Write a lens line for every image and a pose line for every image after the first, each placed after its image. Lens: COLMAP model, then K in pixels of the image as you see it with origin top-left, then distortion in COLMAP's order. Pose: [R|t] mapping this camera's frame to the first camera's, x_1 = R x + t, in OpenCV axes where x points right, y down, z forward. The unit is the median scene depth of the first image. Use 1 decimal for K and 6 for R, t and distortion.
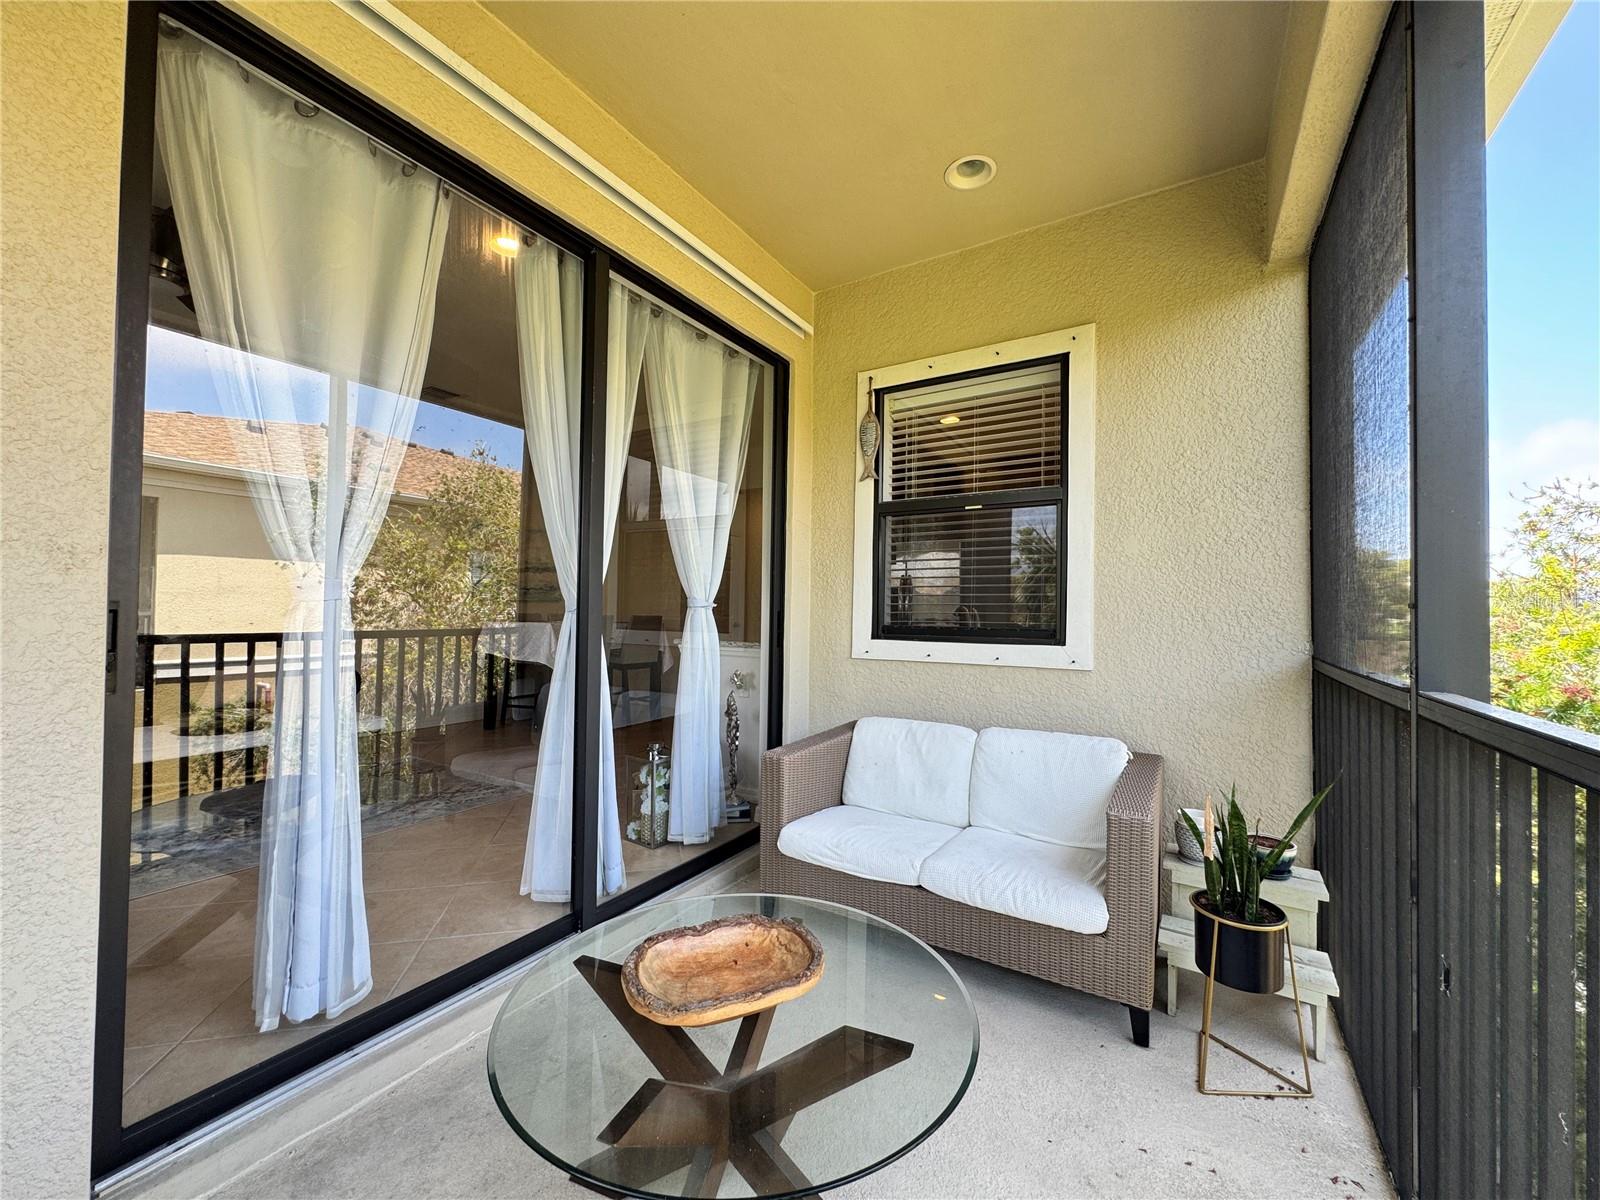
lens RADIAL K [[638.3, 0, 800.0], [0, 638.3, 600.0], [0, 0, 1]] dist [-0.003758, 0.000832]
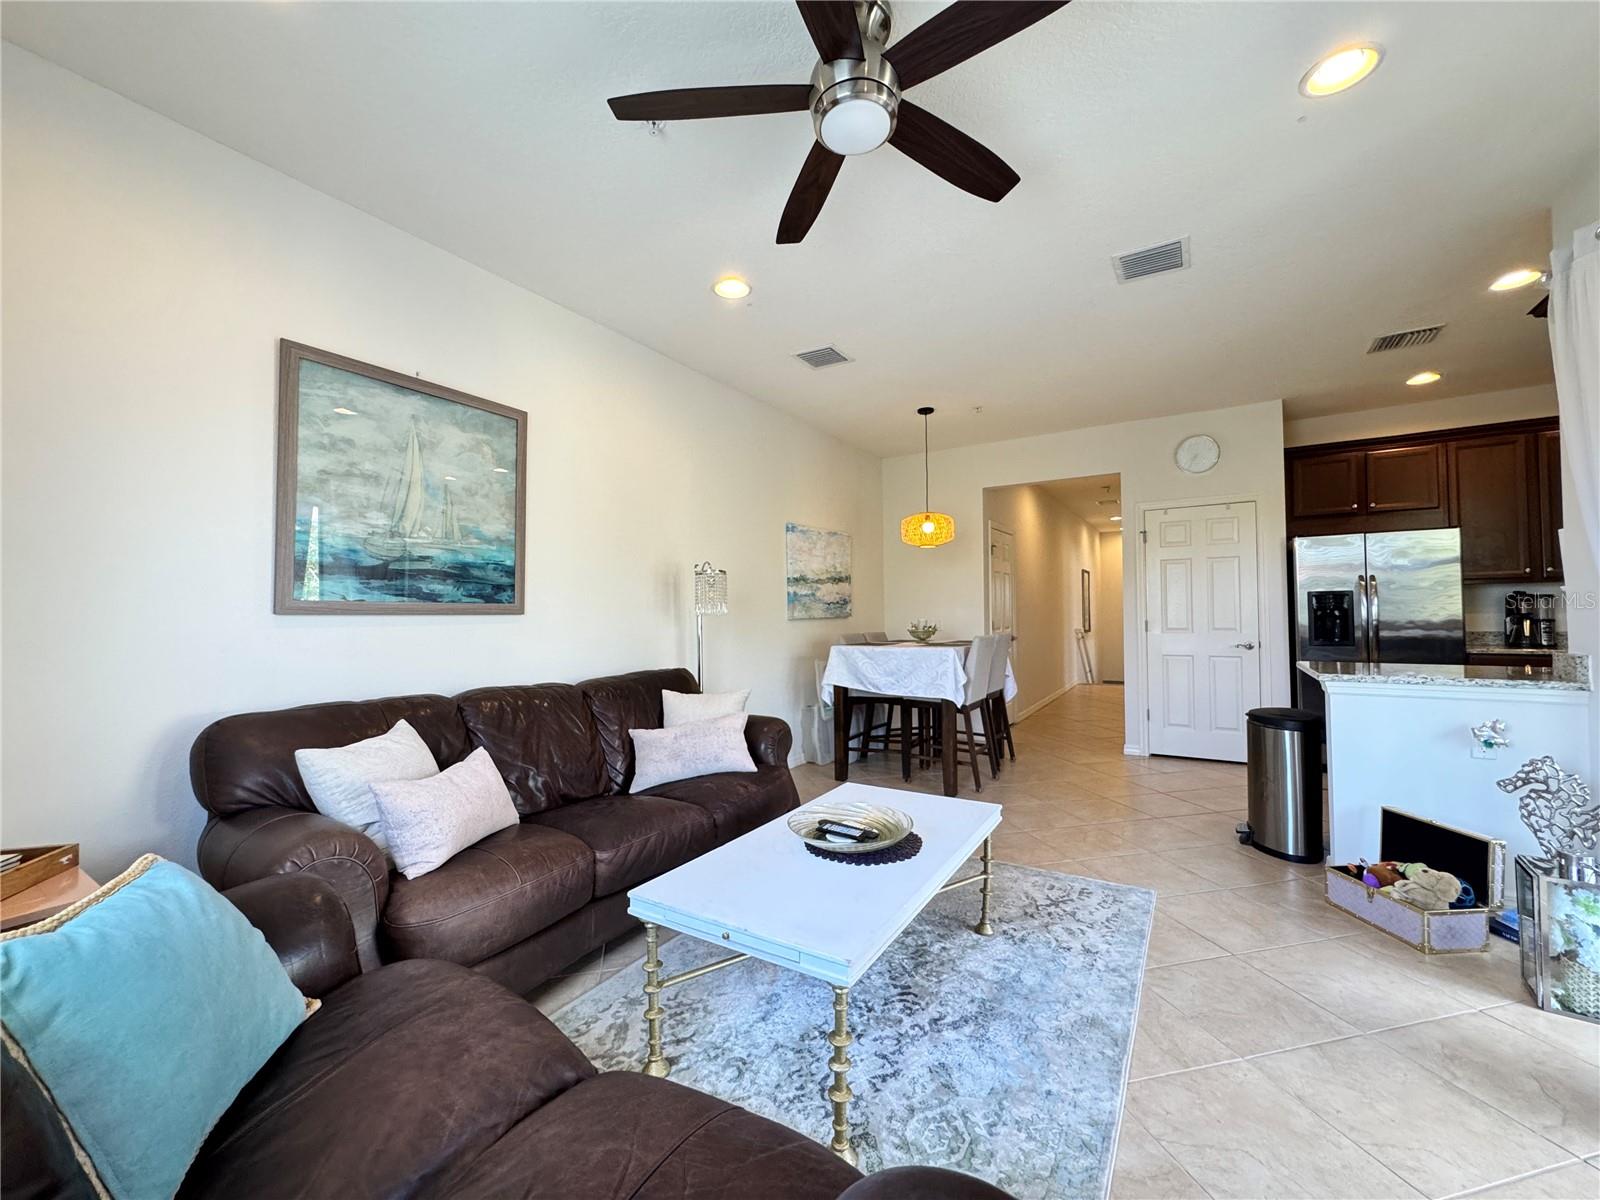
lens RADIAL K [[638.3, 0, 800.0], [0, 638.3, 600.0], [0, 0, 1]] dist [-0.003758, 0.000832]
pose [[0.999705, -0.020634, -0.012797, -0.789076], [0.020350, 0.999553, -0.021912, -0.010057], [0.013243, 0.021645, 0.999678, 0.312307]]
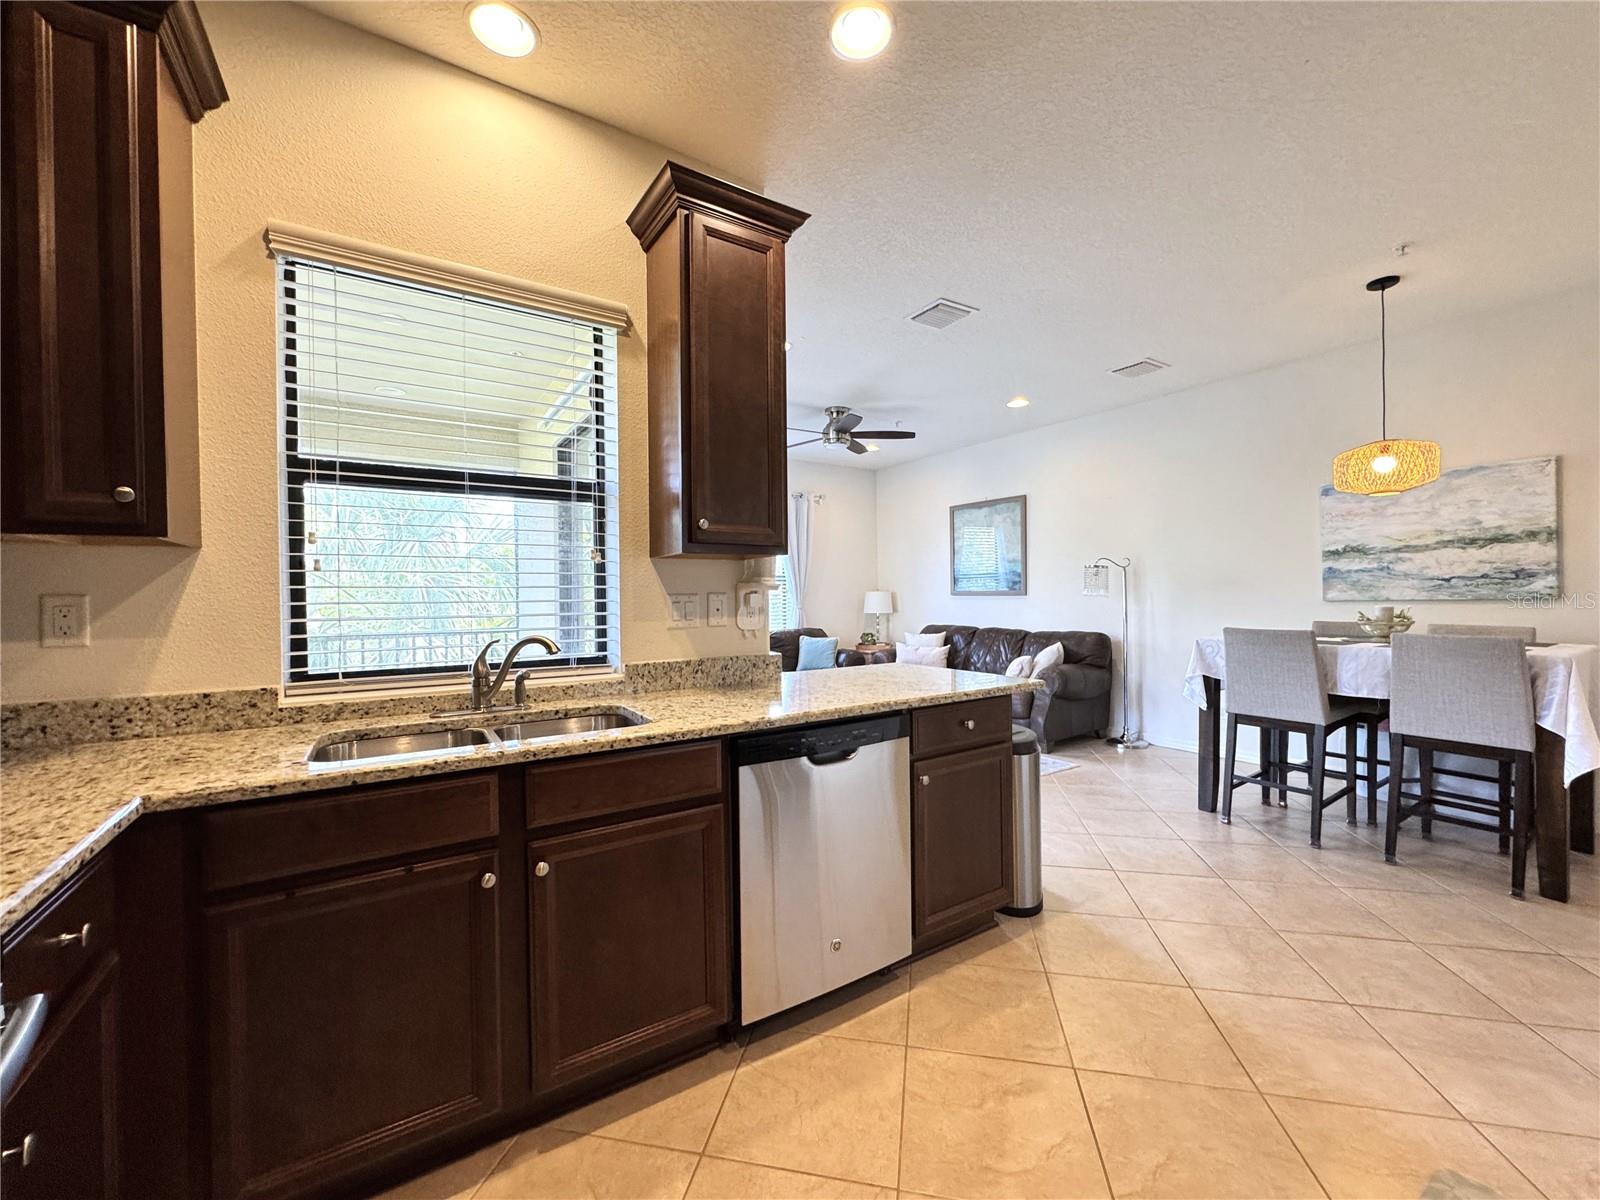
lens RADIAL K [[638.3, 0, 800.0], [0, 638.3, 600.0], [0, 0, 1]] dist [-0.003758, 0.000832]
pose [[-0.431716, 0.002670, -0.902006, 0.539222], [0.009195, 0.999957, -0.001441, -0.007852], [0.901963, -0.008917, -0.431722, 1.269801]]
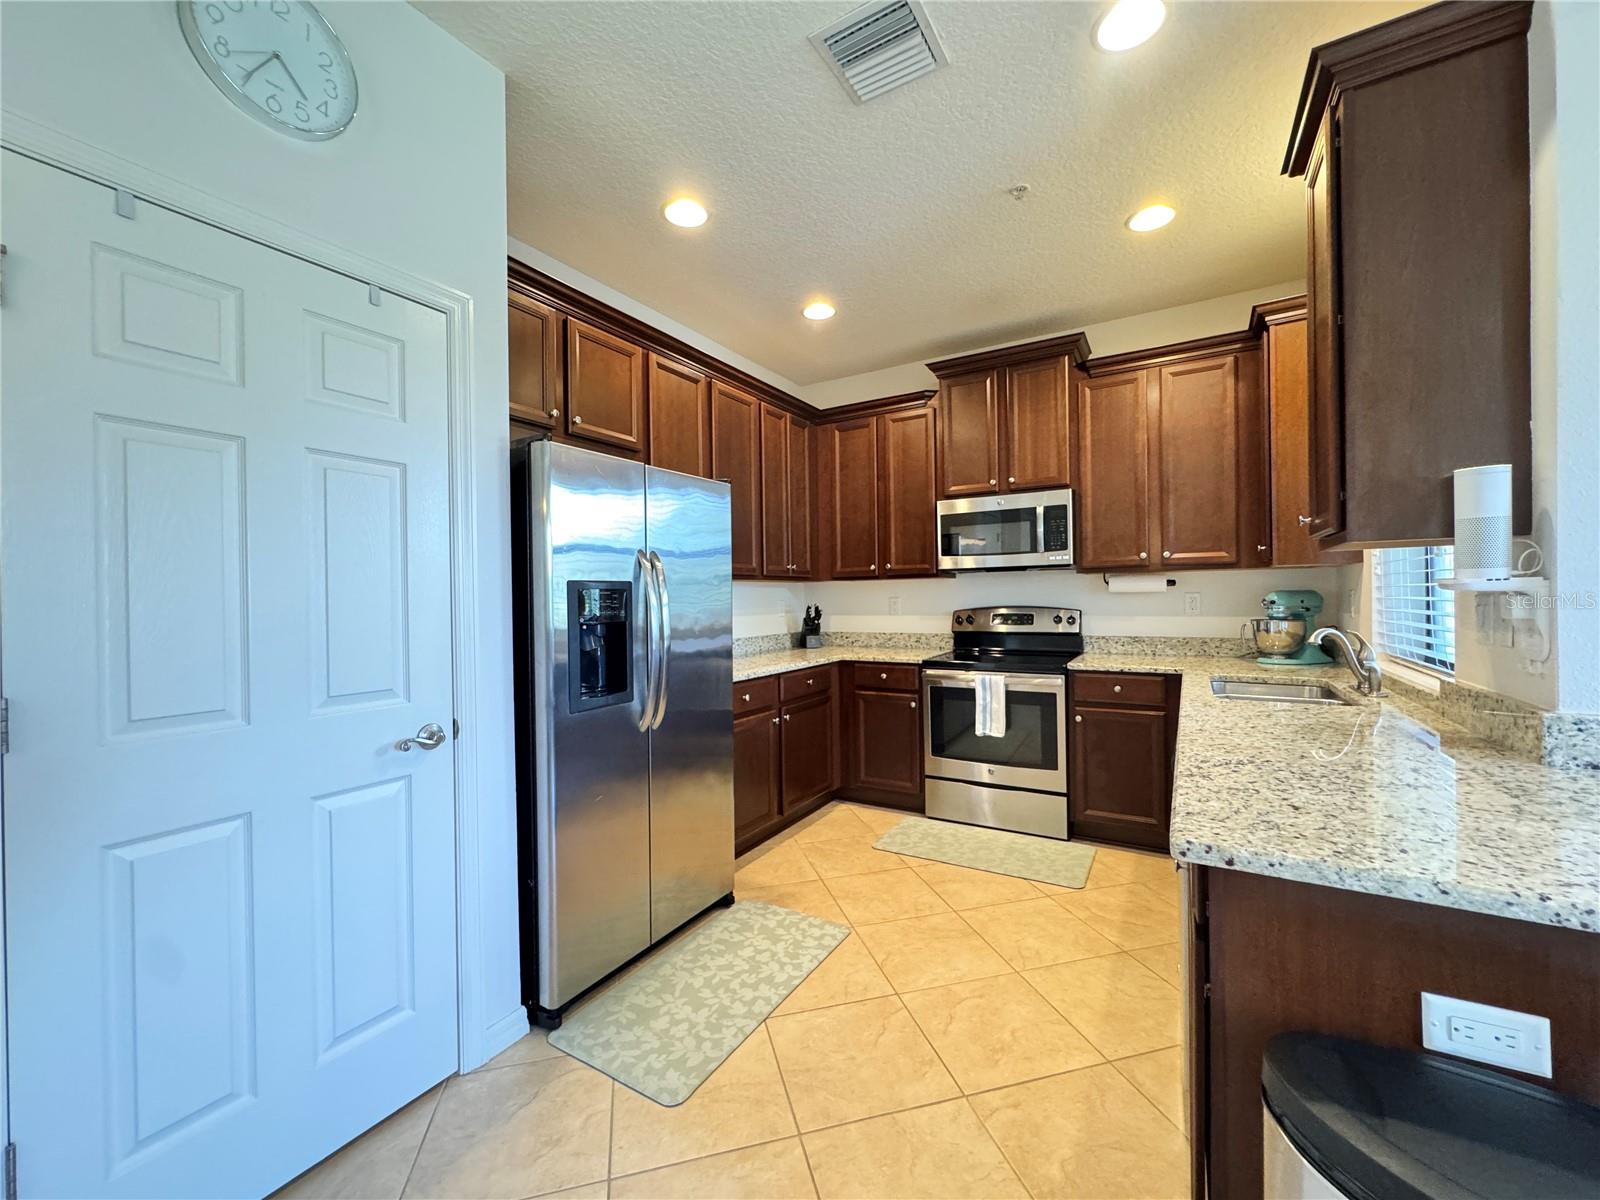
lens RADIAL K [[639.5, 0, 797.9], [0, 639.5, 598.3], [0, 0, 1]] dist [-0.002641, 0.000741]
pose [[-0.006023, -0.009186, 0.999940, -0.334276], [0.015002, 0.999844, 0.009276, -0.022350], [-0.999869, 0.015057, -0.005885, 1.354505]]
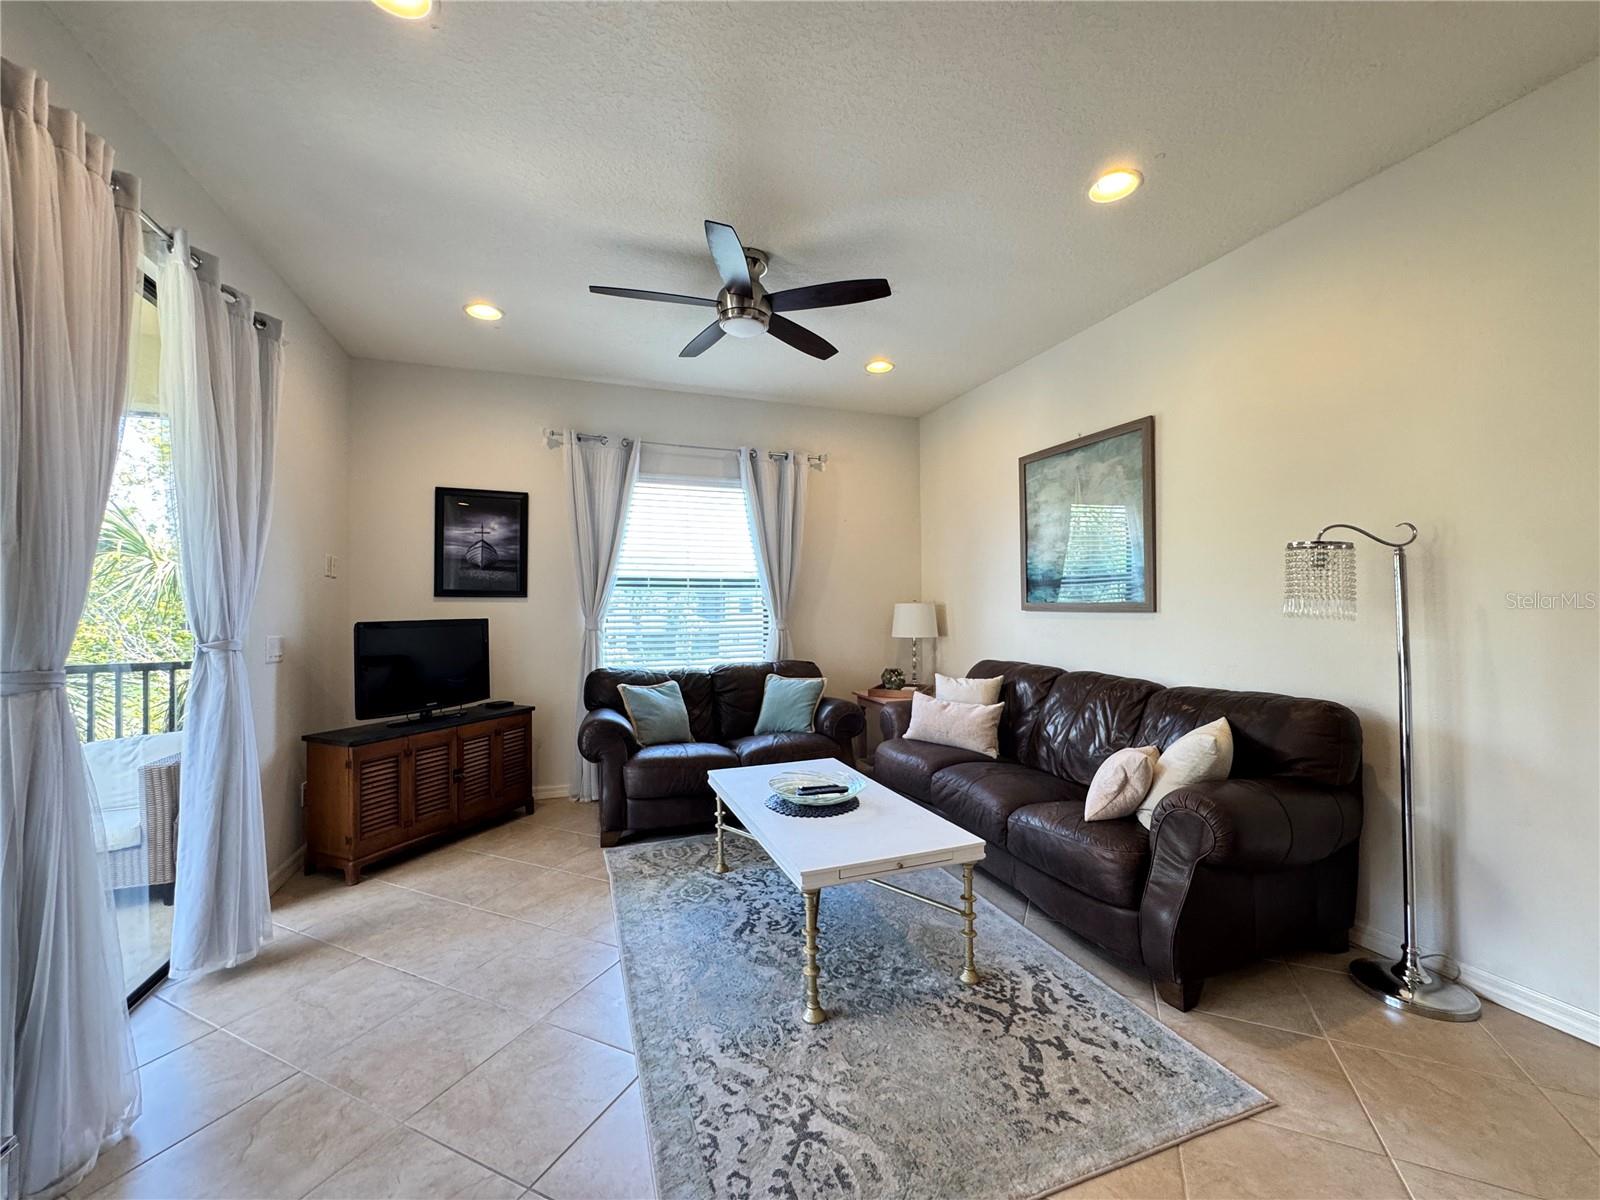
lens RADIAL K [[639.5, 0, 797.9], [0, 639.5, 598.3], [0, 0, 1]] dist [-0.002641, 0.000741]
pose [[-0.626715, -0.014574, -0.779112, -0.221476], [0.003706, 0.999758, -0.021682, -0.018273], [0.779240, -0.016476, -0.626509, 1.247359]]
